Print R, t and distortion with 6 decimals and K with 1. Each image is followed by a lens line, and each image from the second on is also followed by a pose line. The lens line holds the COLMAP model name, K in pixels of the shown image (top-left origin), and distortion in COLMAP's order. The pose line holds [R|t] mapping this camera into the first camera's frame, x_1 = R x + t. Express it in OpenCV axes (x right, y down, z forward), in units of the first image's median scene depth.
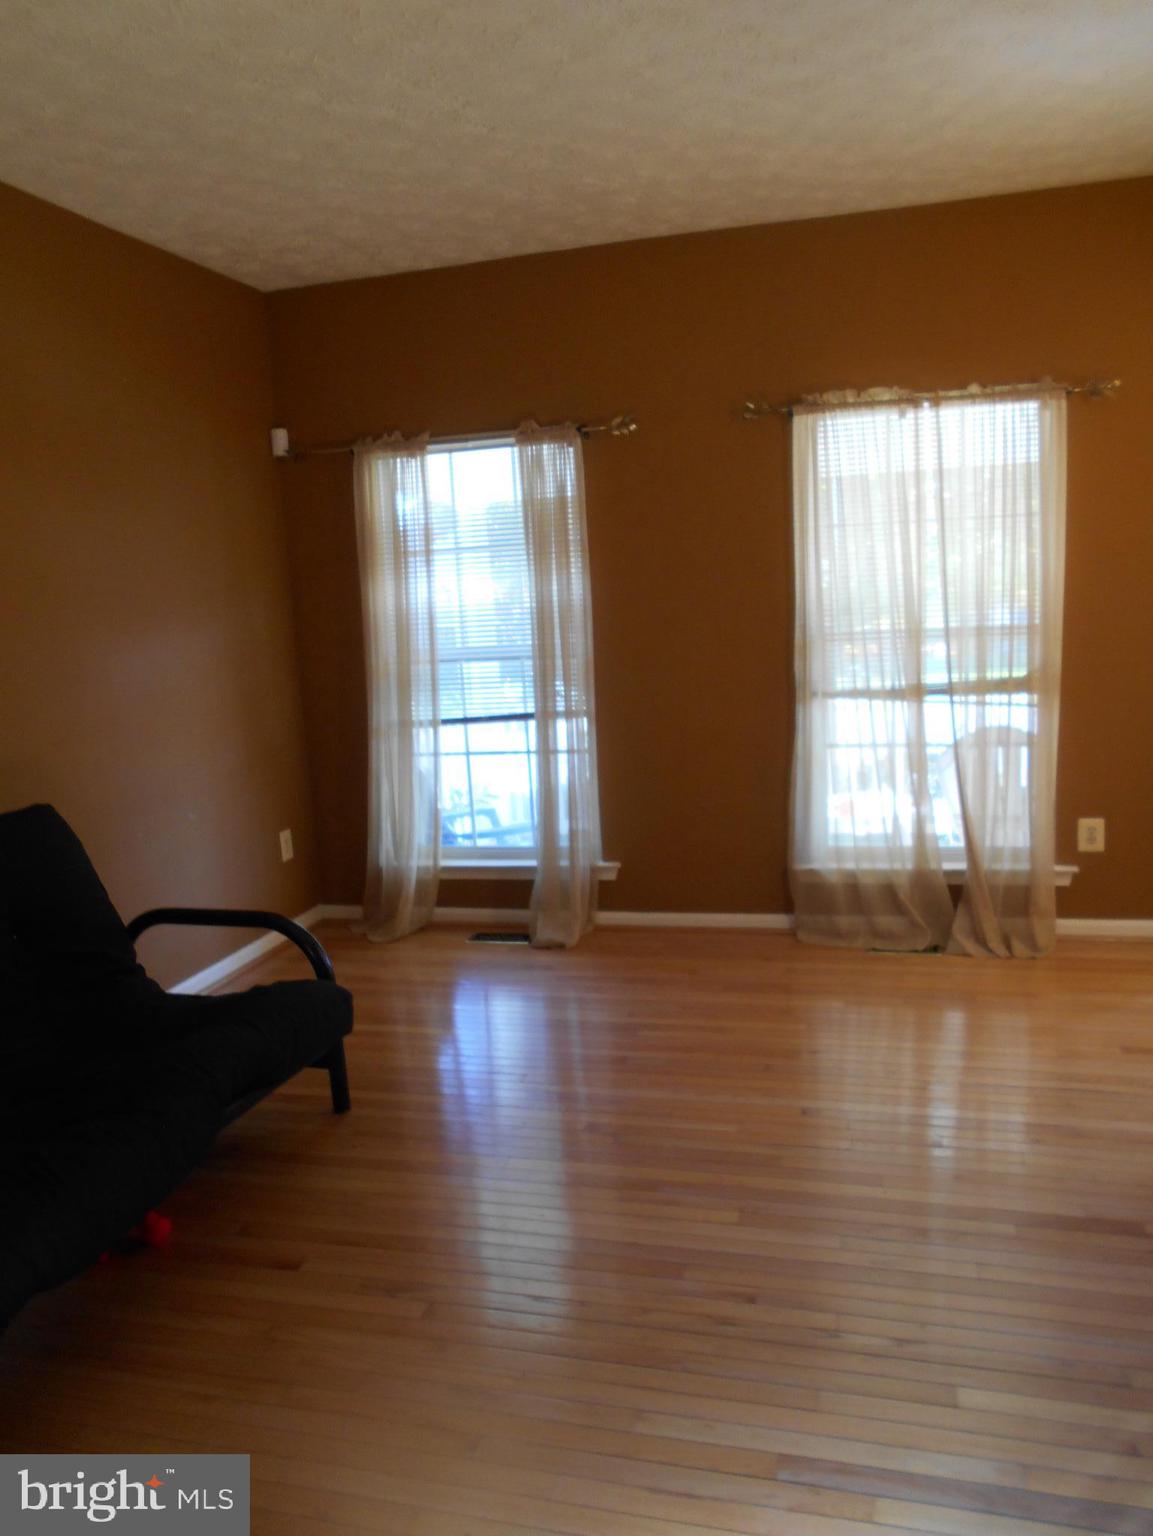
lens RADIAL K [[1192.9, 0, 579.5], [0, 1192.9, 774.1], [0, 0, 1]] dist [-0.028595, 0.033913]
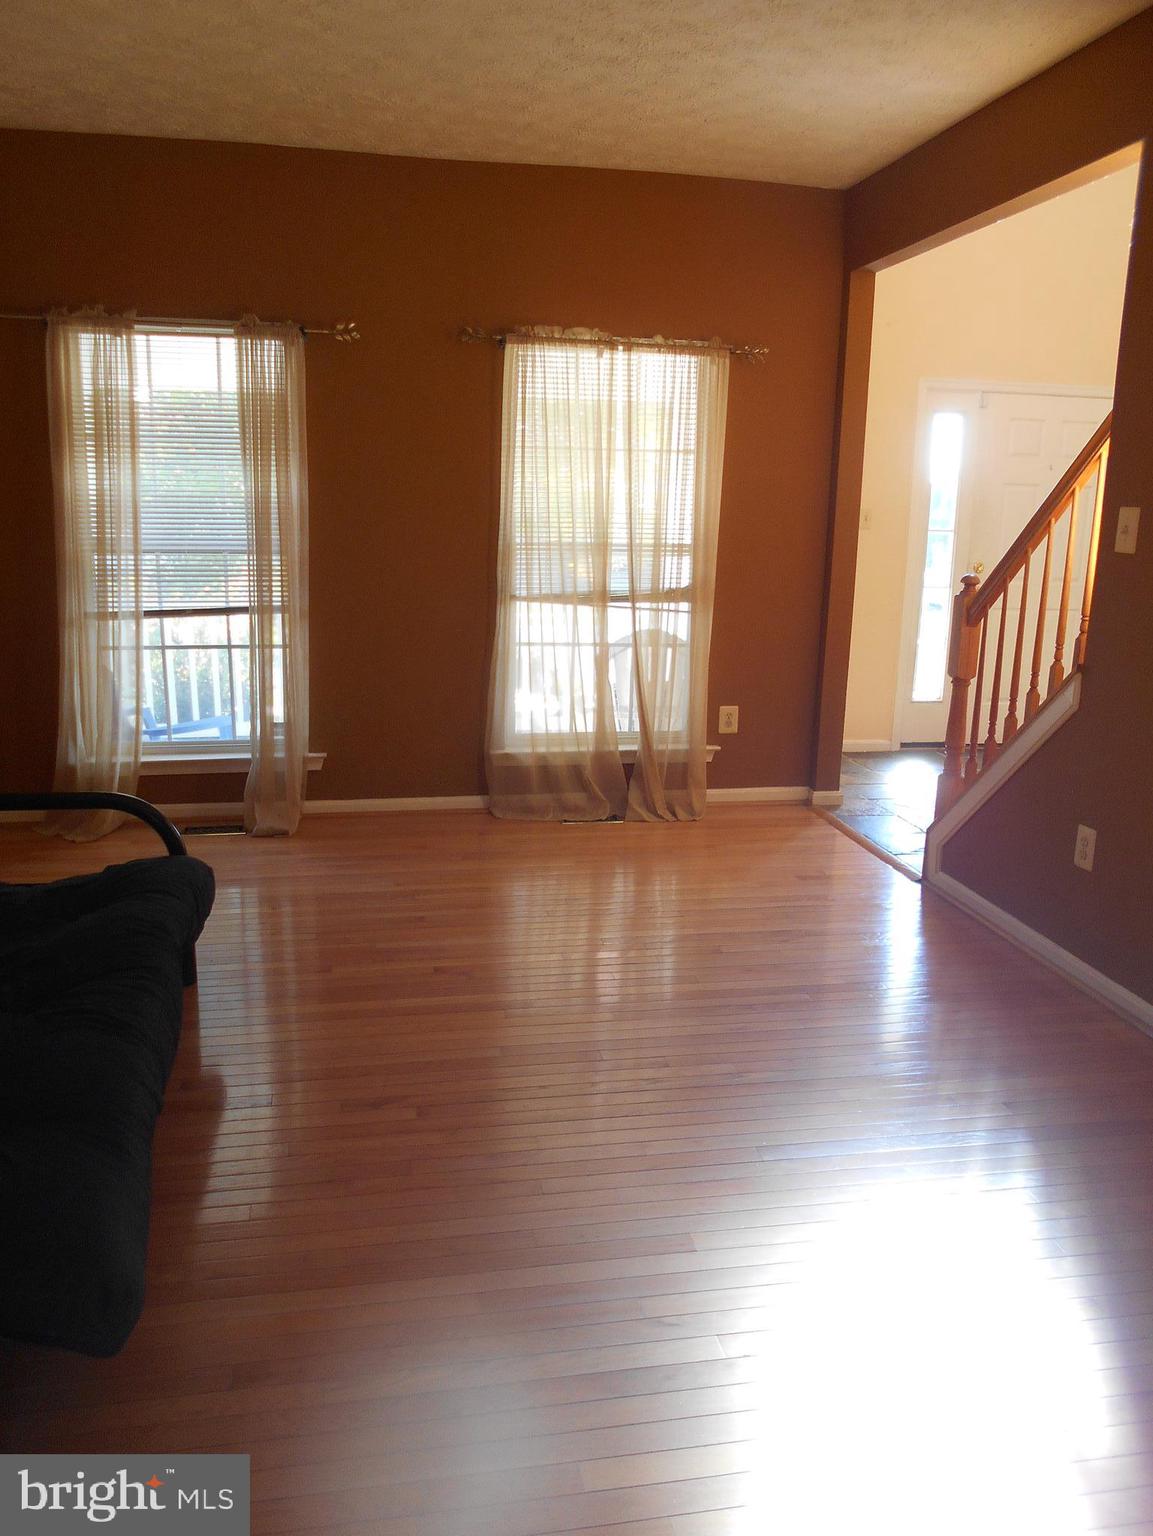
lens RADIAL K [[1192.9, 0, 574.7], [0, 1192.9, 761.2], [0, 0, 1]] dist [-0.028595, 0.033913]
pose [[0.899443, -0.026263, 0.436248, -0.243230], [-0.000114, 0.998179, 0.060328, 0.018987], [-0.437038, -0.054312, 0.897802, -0.038704]]
